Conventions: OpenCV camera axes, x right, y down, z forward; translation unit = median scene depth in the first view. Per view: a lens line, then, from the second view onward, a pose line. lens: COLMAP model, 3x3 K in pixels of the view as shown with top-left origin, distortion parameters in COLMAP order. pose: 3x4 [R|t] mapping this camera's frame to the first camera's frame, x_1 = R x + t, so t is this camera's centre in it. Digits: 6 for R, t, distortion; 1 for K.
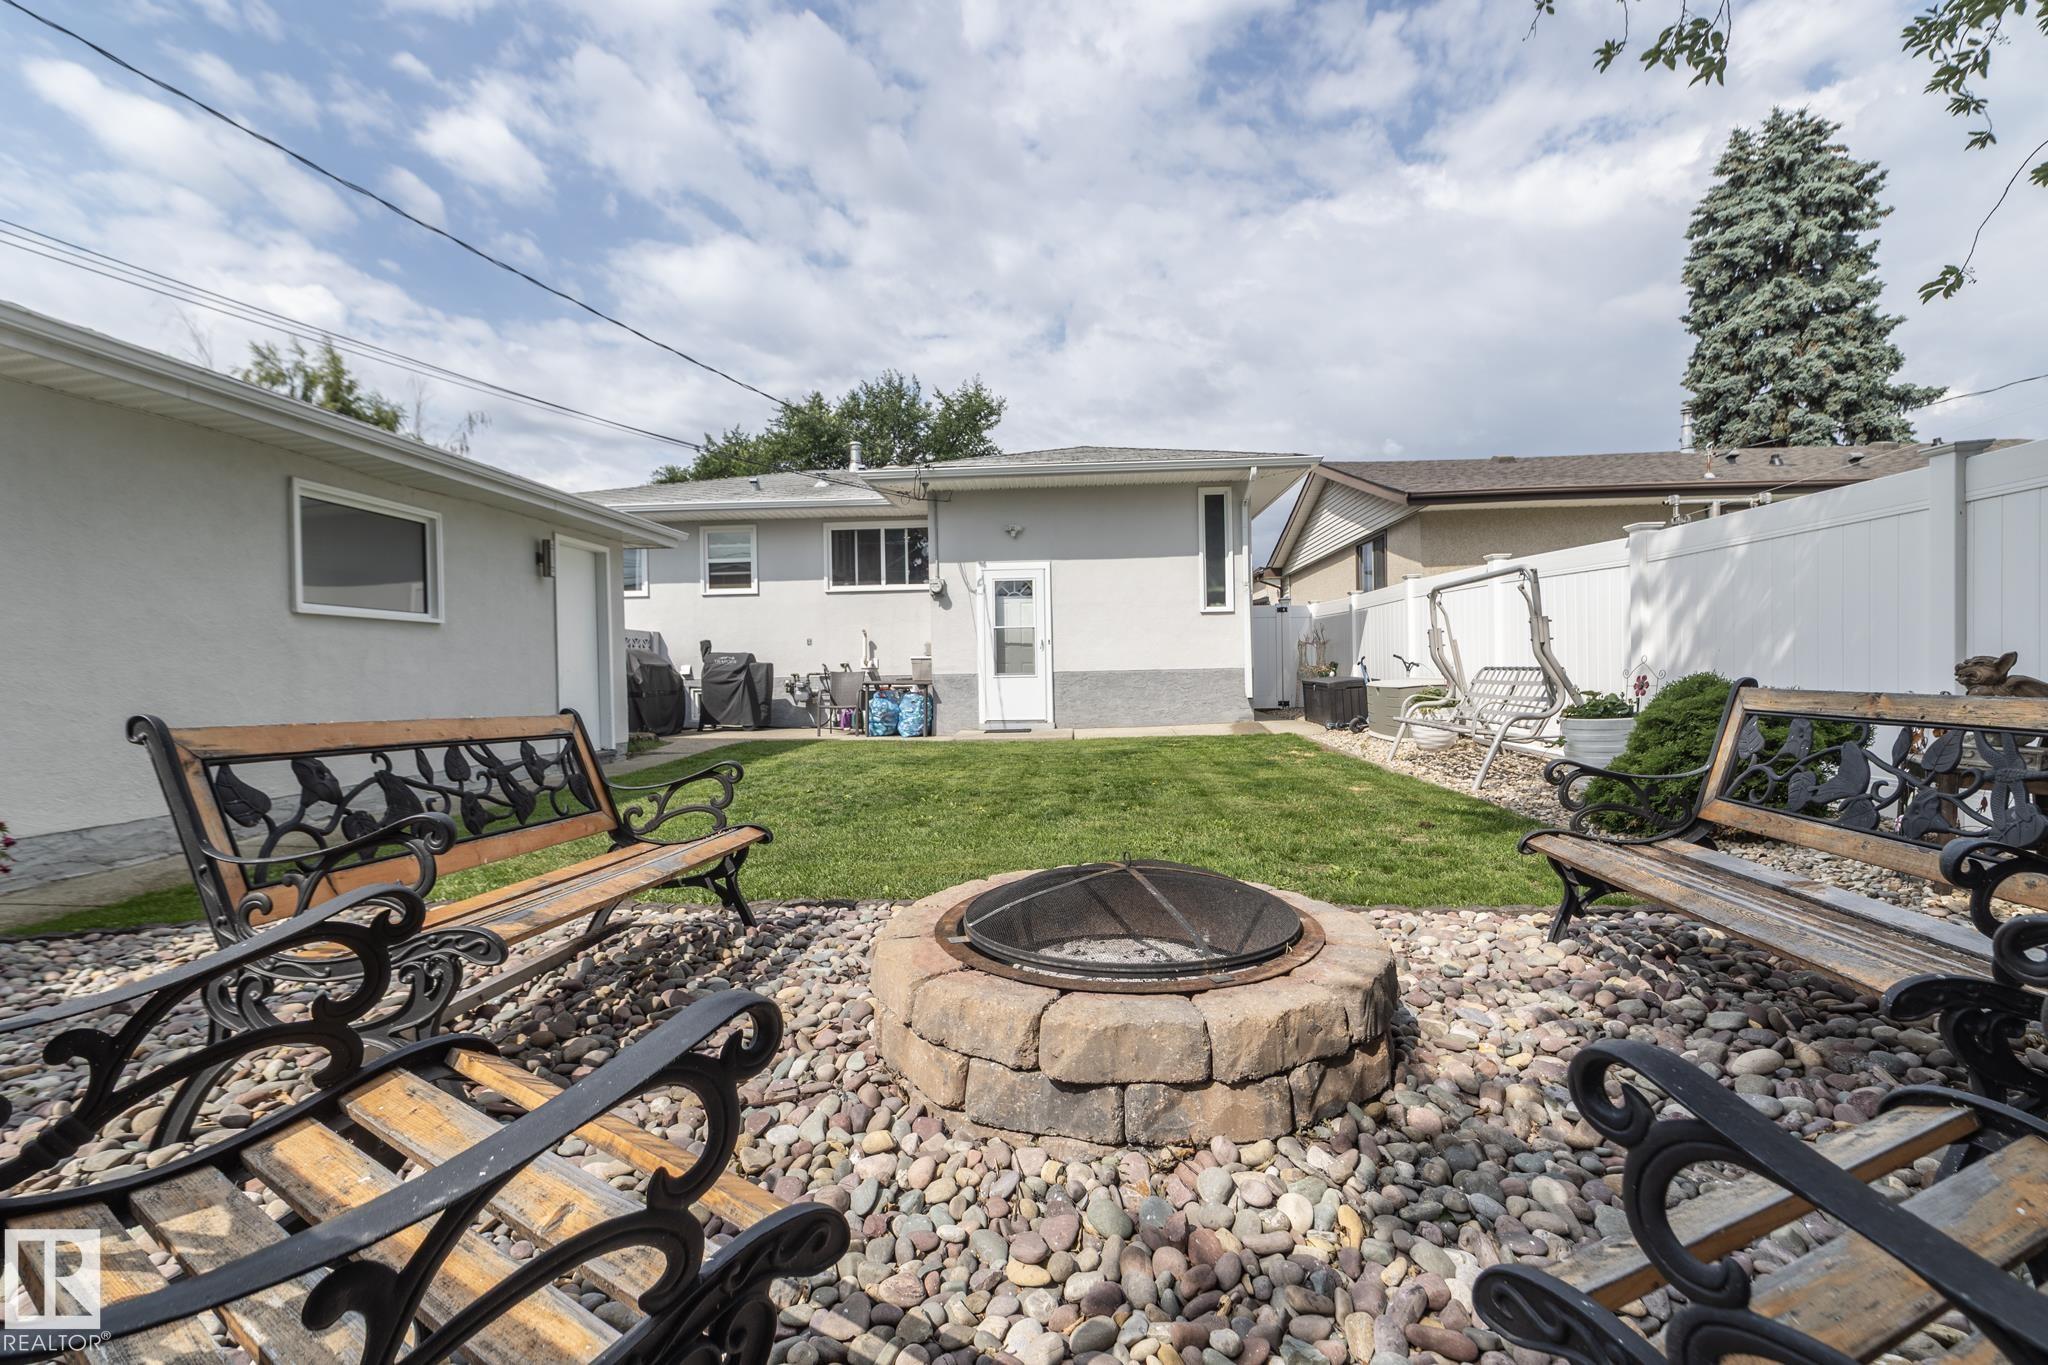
lens RADIAL K [[869.7, 0, 1025.3], [0, 869.7, 679.8], [0, 0, 1]] dist [-0.001719, 0.000112]
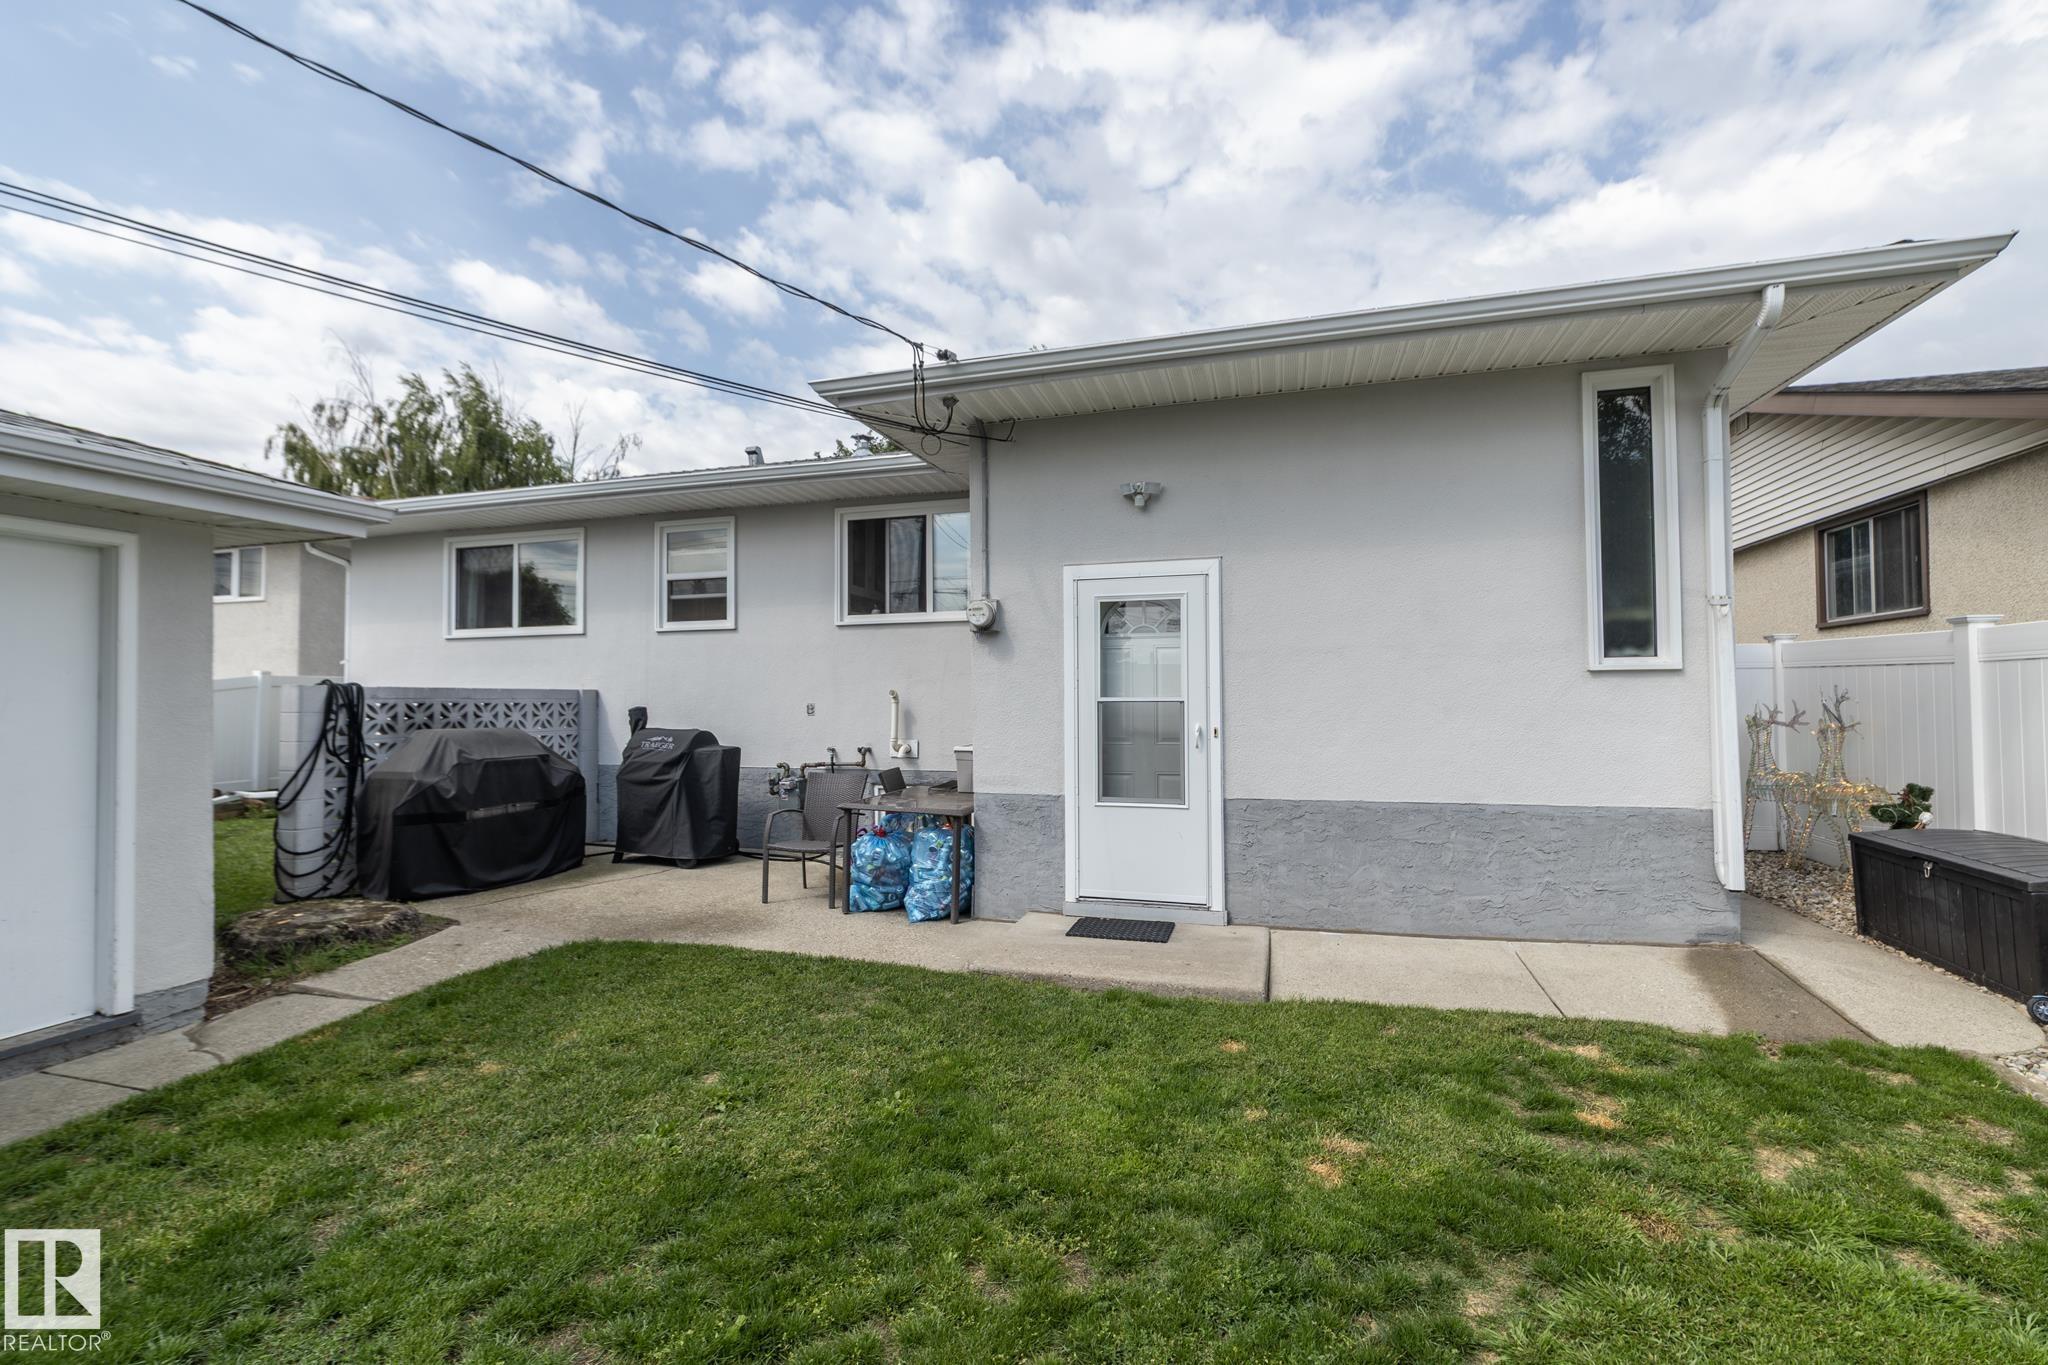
lens RADIAL K [[869.7, 0, 1025.3], [0, 869.7, 679.8], [0, 0, 1]] dist [-0.001719, 0.000112]
pose [[0.974860, 0.007273, -0.222699, 0.030848], [-0.013924, 0.999502, -0.028310, -0.056643], [0.222382, 0.030699, 0.974476, 0.525422]]
